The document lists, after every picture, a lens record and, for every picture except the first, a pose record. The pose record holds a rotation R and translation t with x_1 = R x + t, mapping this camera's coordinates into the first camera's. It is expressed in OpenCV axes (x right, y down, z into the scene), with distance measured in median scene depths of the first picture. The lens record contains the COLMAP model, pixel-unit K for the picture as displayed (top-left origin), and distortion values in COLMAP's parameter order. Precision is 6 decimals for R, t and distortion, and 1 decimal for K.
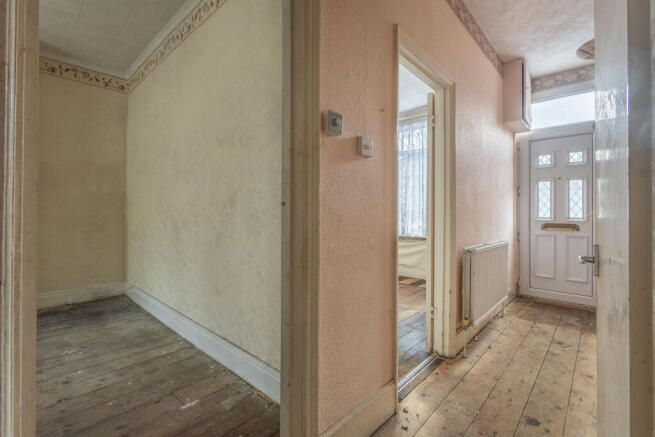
lens RADIAL K [[302.2, 0, 327.6], [0, 302.2, 216.6], [0, 0, 1]] dist [0.002023, -0.000378]
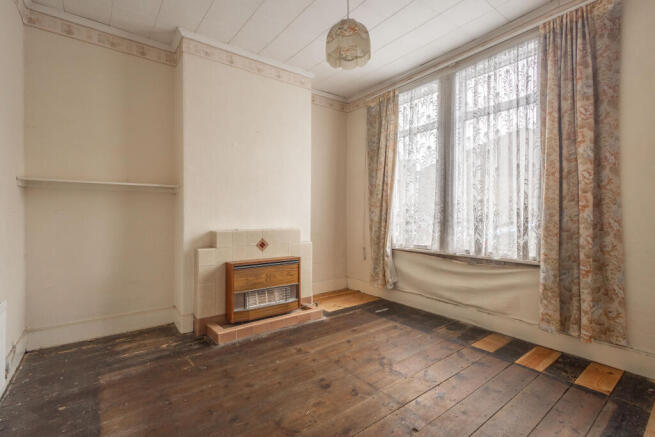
lens RADIAL K [[302.2, 0, 327.6], [0, 302.2, 216.6], [0, 0, 1]] dist [0.002023, -0.000378]
pose [[0.985599, -0.003795, -0.169056, 0.068260], [0.003729, 0.999993, -0.000708, -0.012005], [0.169058, 0.000068, 0.985606, 0.395015]]
